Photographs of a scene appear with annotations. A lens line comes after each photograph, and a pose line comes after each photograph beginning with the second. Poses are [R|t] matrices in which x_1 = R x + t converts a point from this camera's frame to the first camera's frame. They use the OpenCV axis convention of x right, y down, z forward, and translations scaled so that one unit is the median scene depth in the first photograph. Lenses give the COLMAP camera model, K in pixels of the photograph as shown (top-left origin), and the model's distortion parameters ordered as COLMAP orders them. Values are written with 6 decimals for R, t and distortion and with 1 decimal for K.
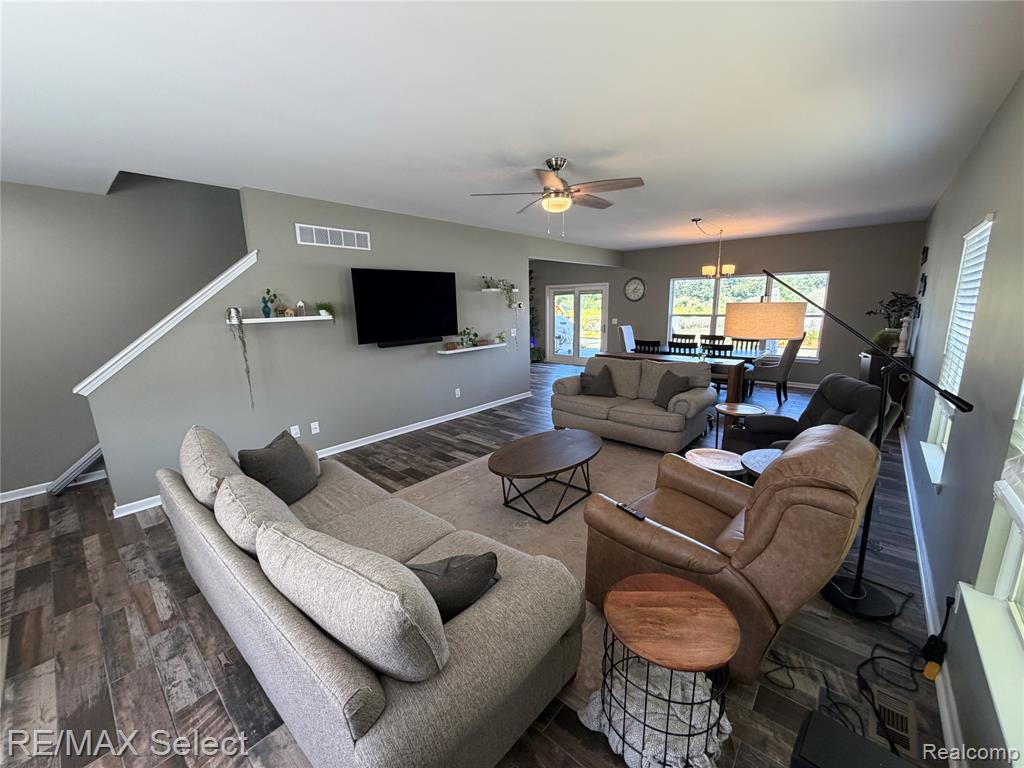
lens RADIAL K [[408.5, 0, 512.3], [0, 408.5, 381.6], [0, 0, 1]] dist [-0.000185, -0.000021]
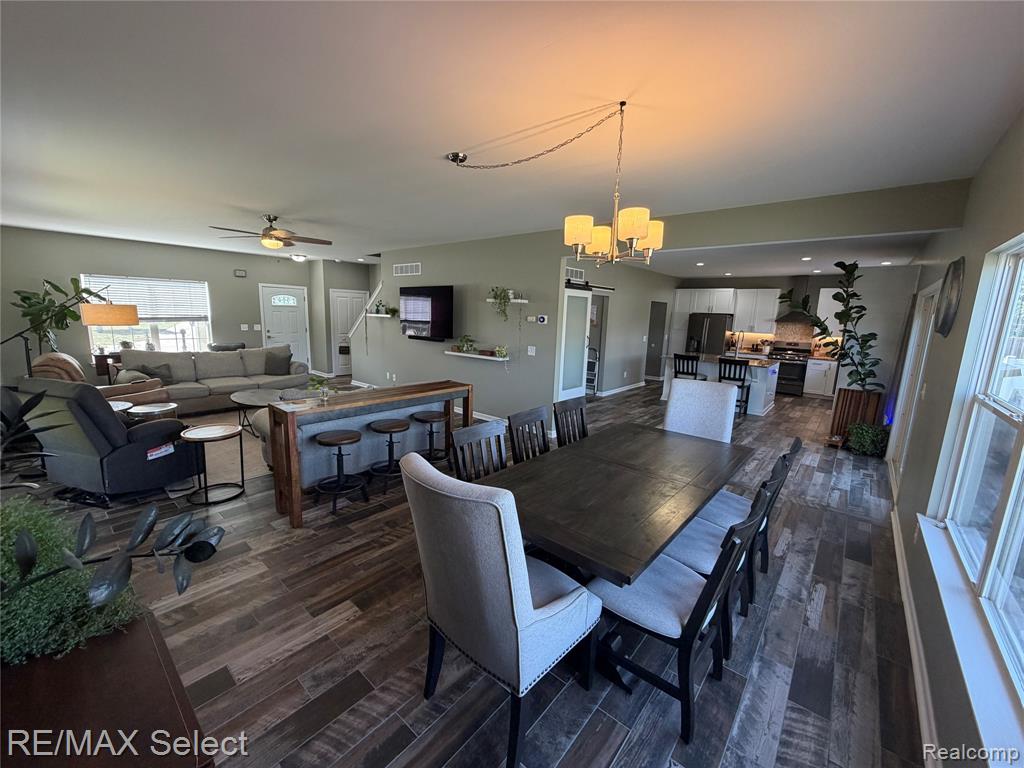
lens RADIAL K [[408.5, 0, 512.3], [0, 408.5, 381.6], [0, 0, 1]] dist [-0.000185, -0.000021]
pose [[0.014048, 0.189386, -0.981802, 0.686639], [-0.222386, 0.957898, 0.181594, -0.166957], [0.974858, 0.215788, 0.055573, 0.760939]]
